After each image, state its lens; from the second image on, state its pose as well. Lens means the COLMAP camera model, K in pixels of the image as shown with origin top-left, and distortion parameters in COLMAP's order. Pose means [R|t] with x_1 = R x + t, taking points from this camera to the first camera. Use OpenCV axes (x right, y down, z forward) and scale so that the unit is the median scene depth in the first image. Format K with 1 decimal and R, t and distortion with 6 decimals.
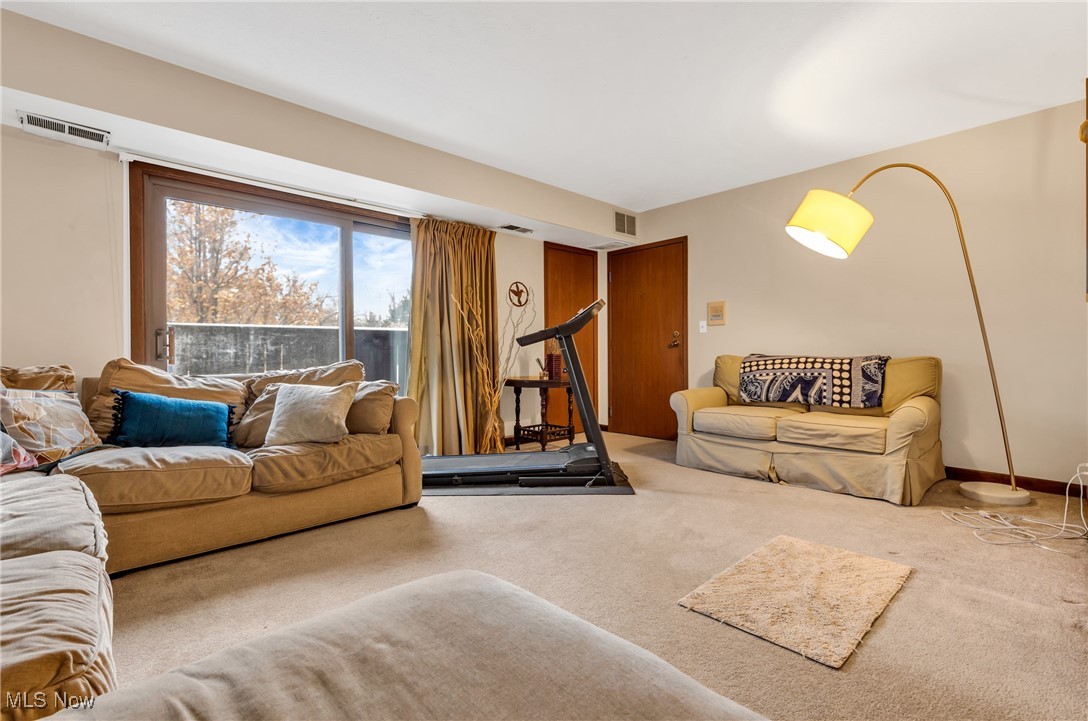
lens RADIAL K [[489.5, 0, 540.9], [0, 489.5, 353.7], [0, 0, 1]] dist [0.003473, 0.000088]
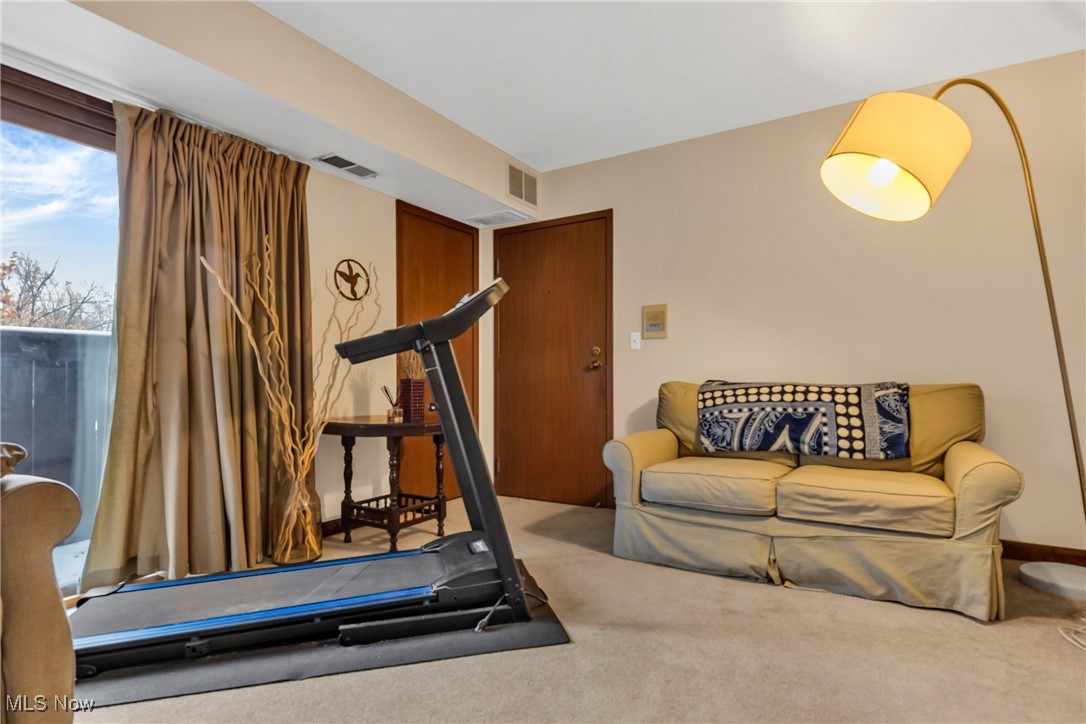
lens RADIAL K [[564.8, 0, 562.8], [0, 564.8, 379.5], [0, 0, 1]] dist [0.003142, 0.000109]
pose [[0.957732, 0.004978, 0.287619, 0.004613], [-0.004081, 0.999985, -0.003718, 0.003762], [-0.287633, 0.002387, 0.957738, 0.311624]]
